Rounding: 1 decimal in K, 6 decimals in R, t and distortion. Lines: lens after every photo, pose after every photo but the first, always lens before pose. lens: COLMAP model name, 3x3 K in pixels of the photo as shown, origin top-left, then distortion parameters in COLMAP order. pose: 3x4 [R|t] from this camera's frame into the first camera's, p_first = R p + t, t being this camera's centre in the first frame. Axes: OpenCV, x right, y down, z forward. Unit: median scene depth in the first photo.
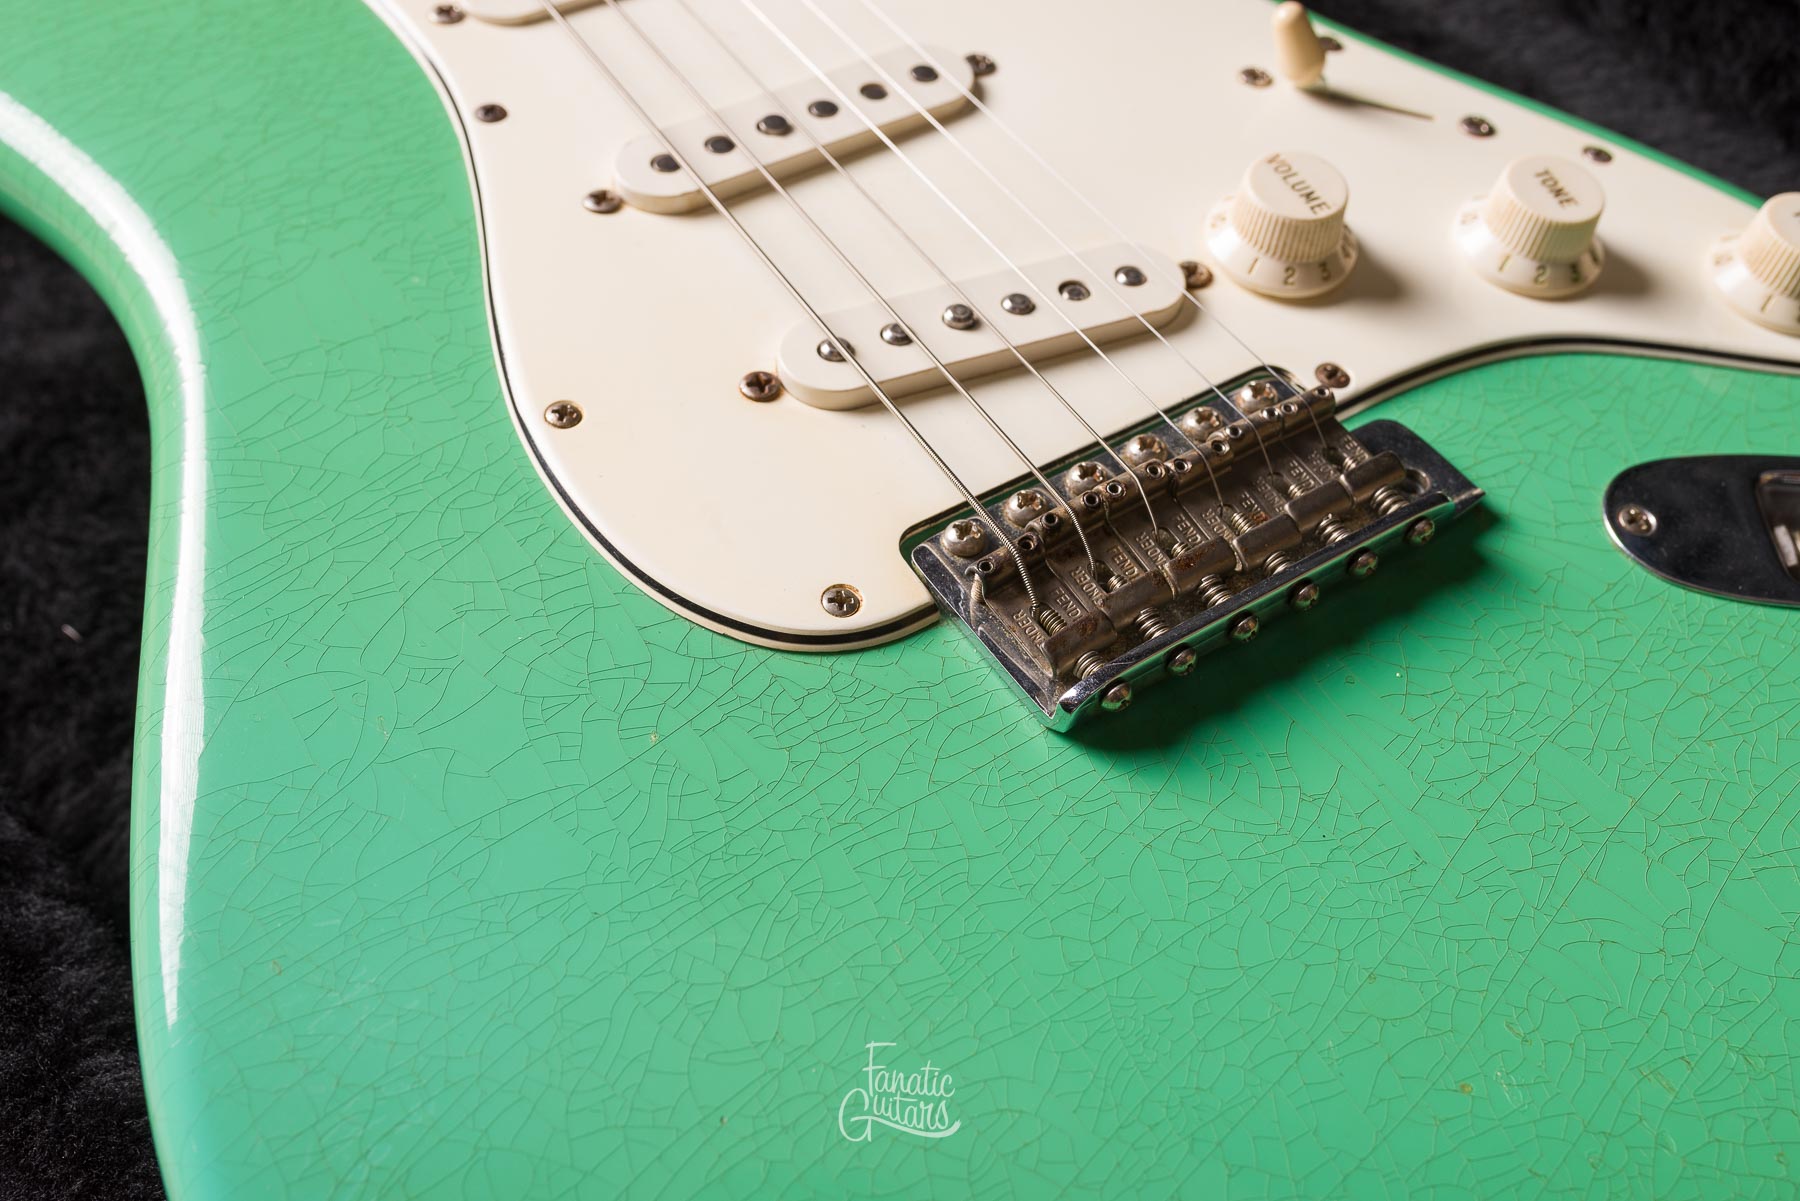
lens RADIAL K [[1835.1, 0, 896.6], [0, 1835.1, 594.2], [0, 0, 1]] dist [0.002115, 0.010571]
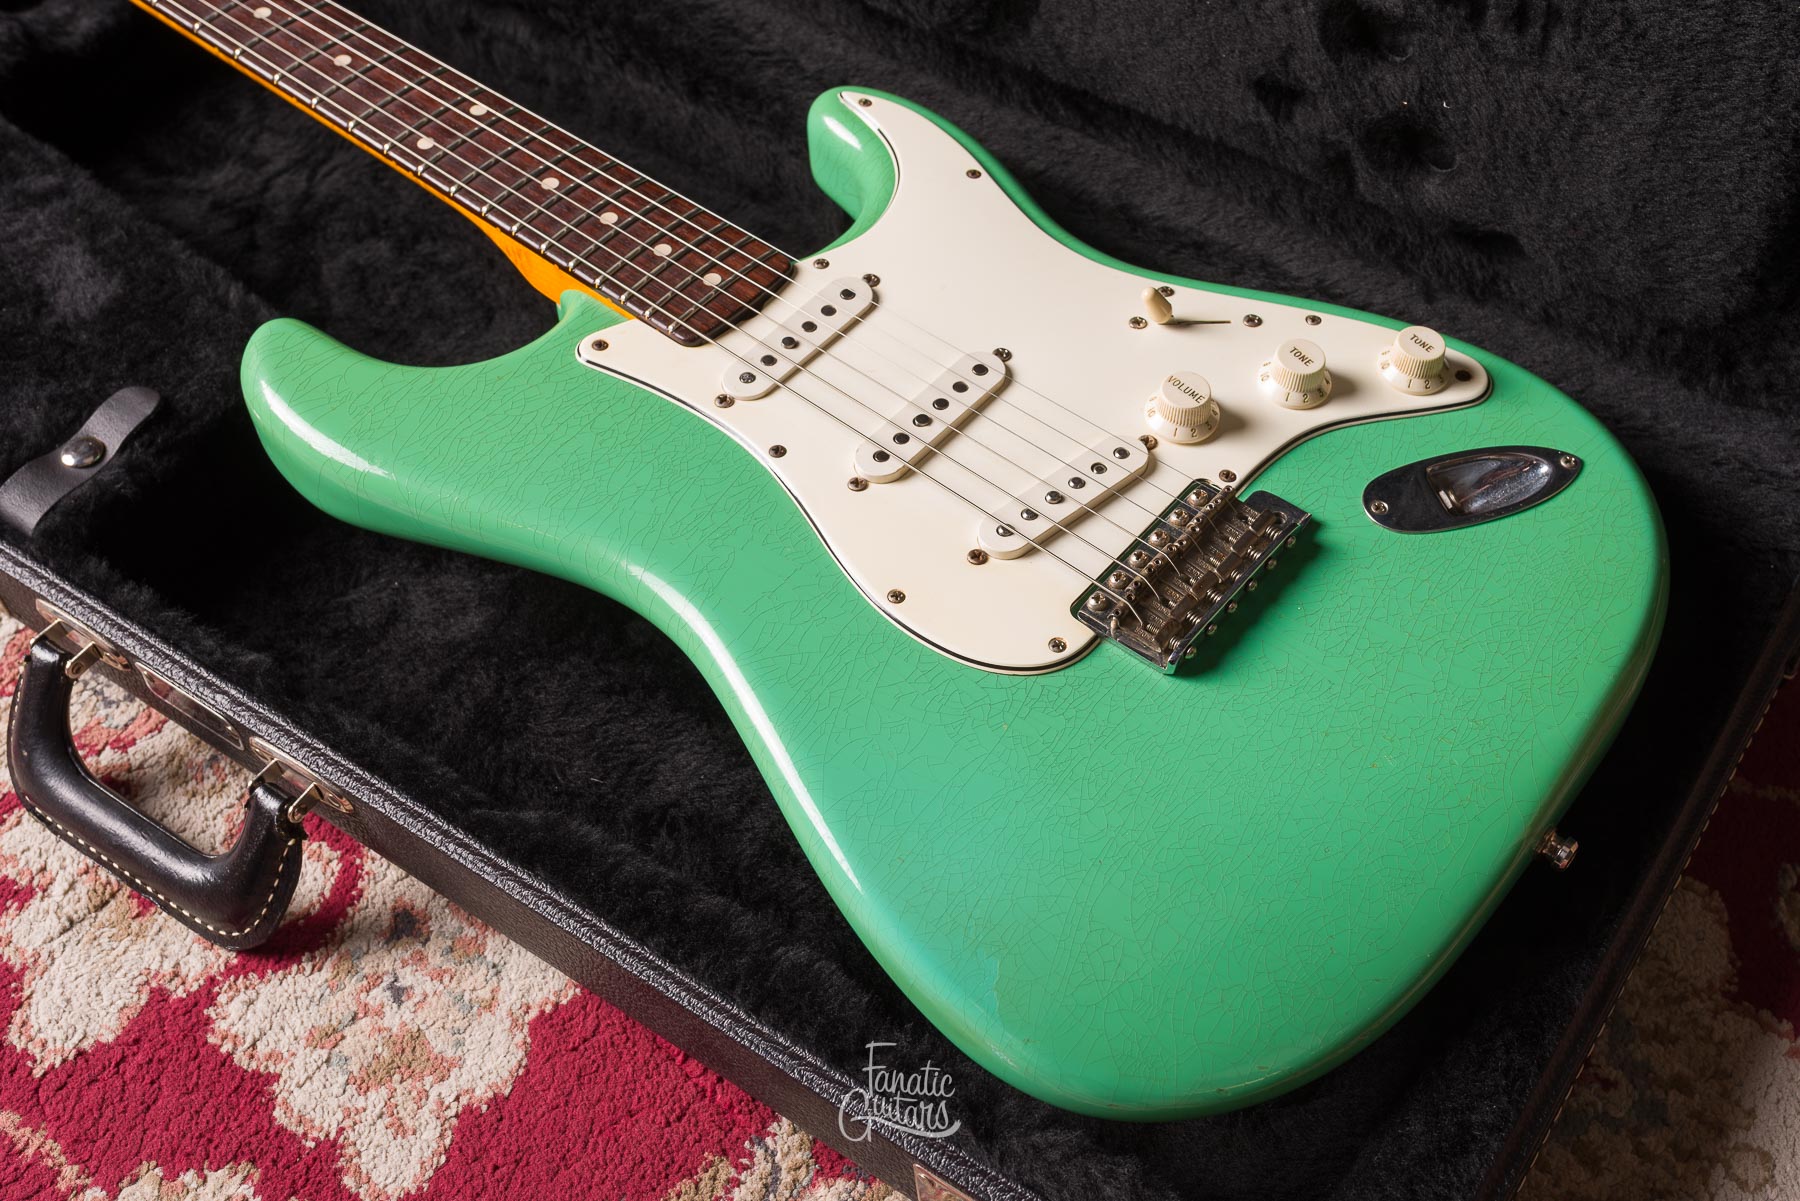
lens RADIAL K [[1980.0, 0, 1017.1], [0, 1980.0, 596.7], [0, 0, 1]] dist [-0.003985, 0.005134]
pose [[0.947954, -0.272278, 0.165070, -0.406994], [0.269971, 0.962169, 0.036693, -0.137390], [-0.168816, 0.009781, 0.985599, -1.202241]]
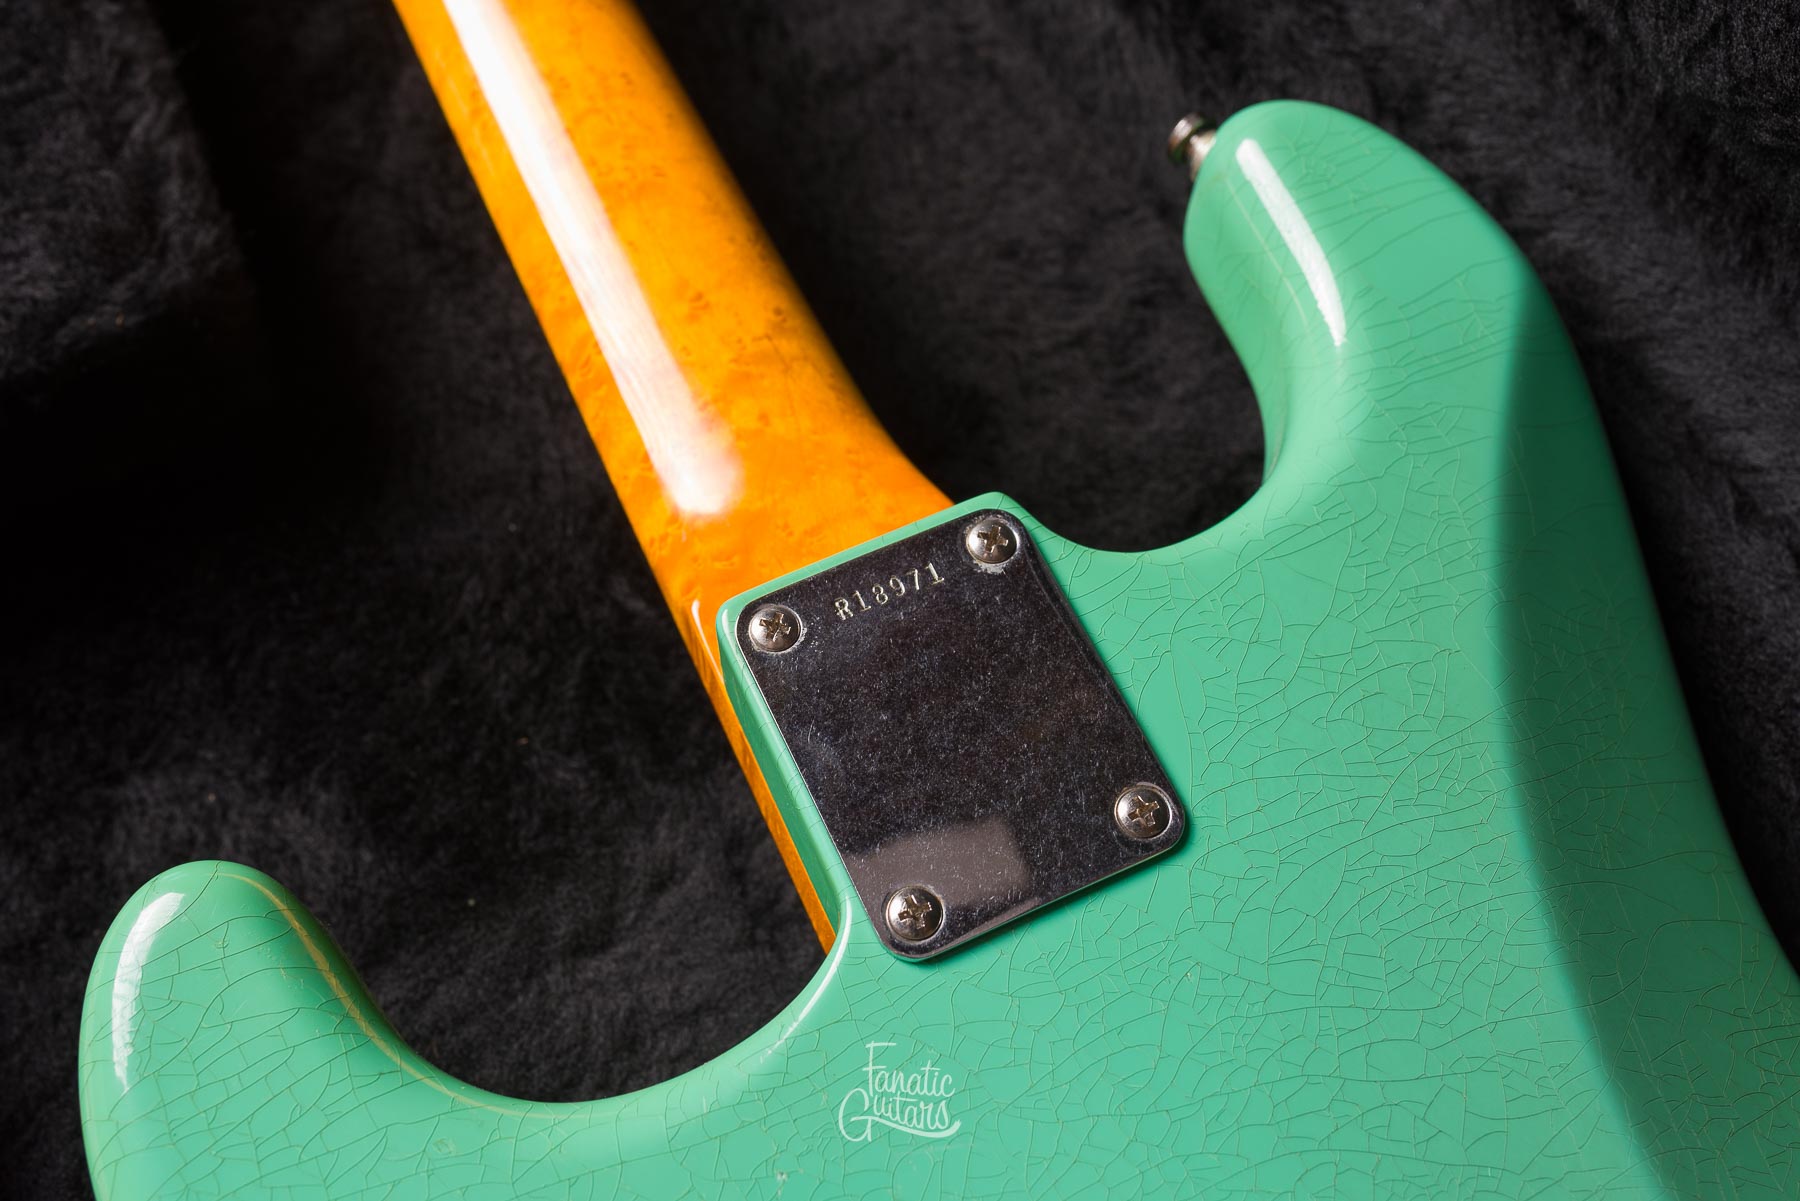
lens RADIAL K [[1817.4, 0, 898.0], [0, 1817.4, 599.9], [0, 0, 1]] dist [0.004989, -0.011499]
pose [[0.993435, 0.097773, -0.059399, -0.211806], [-0.082902, 0.973052, 0.215170, -0.733650], [0.078836, -0.208833, 0.974769, 0.375508]]
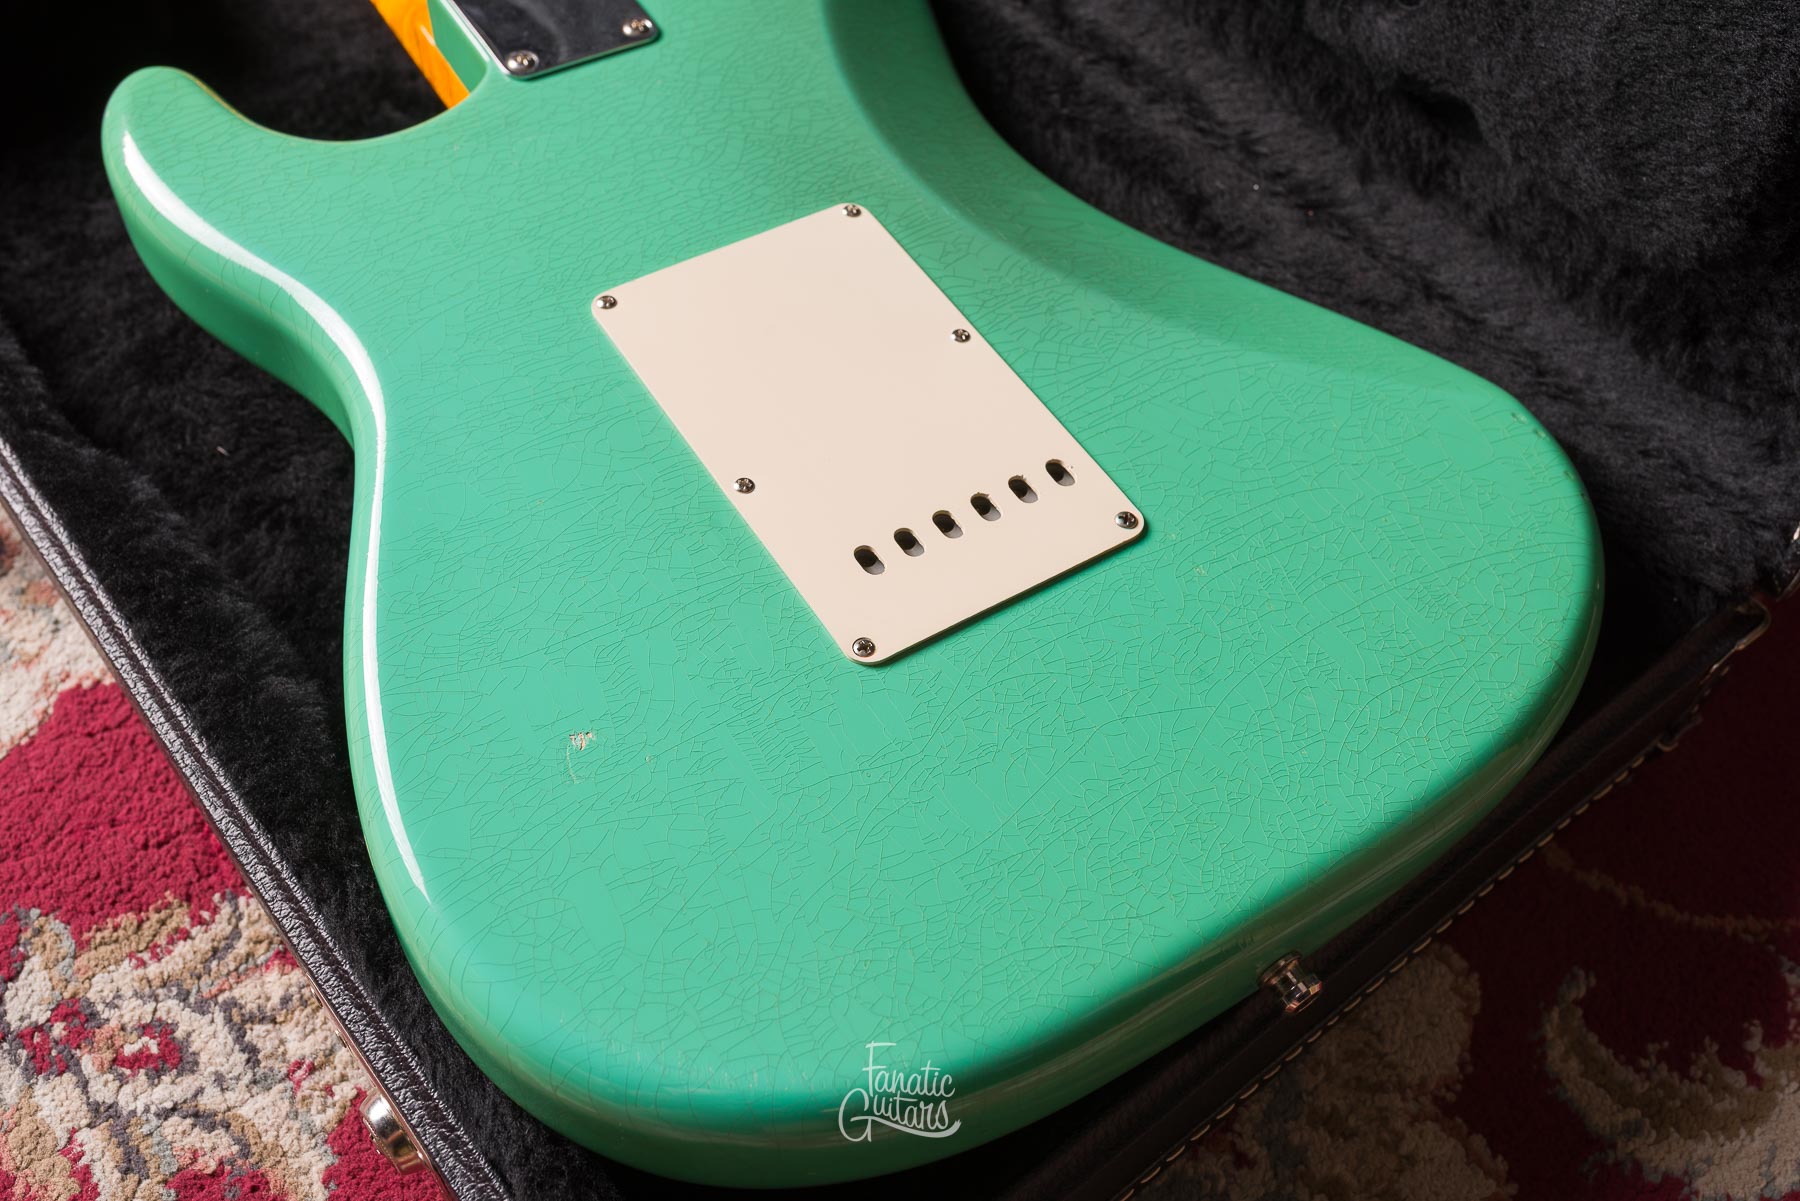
lens RADIAL K [[1777.4, 0, 898.5], [0, 1777.4, 597.9], [0, 0, 1]] dist [0.001867, -0.006887]
pose [[0.999818, 0.002253, 0.018938, 0.115516], [-0.003124, 0.998933, 0.046078, 0.091002], [-0.018814, -0.046129, 0.998758, -0.635194]]
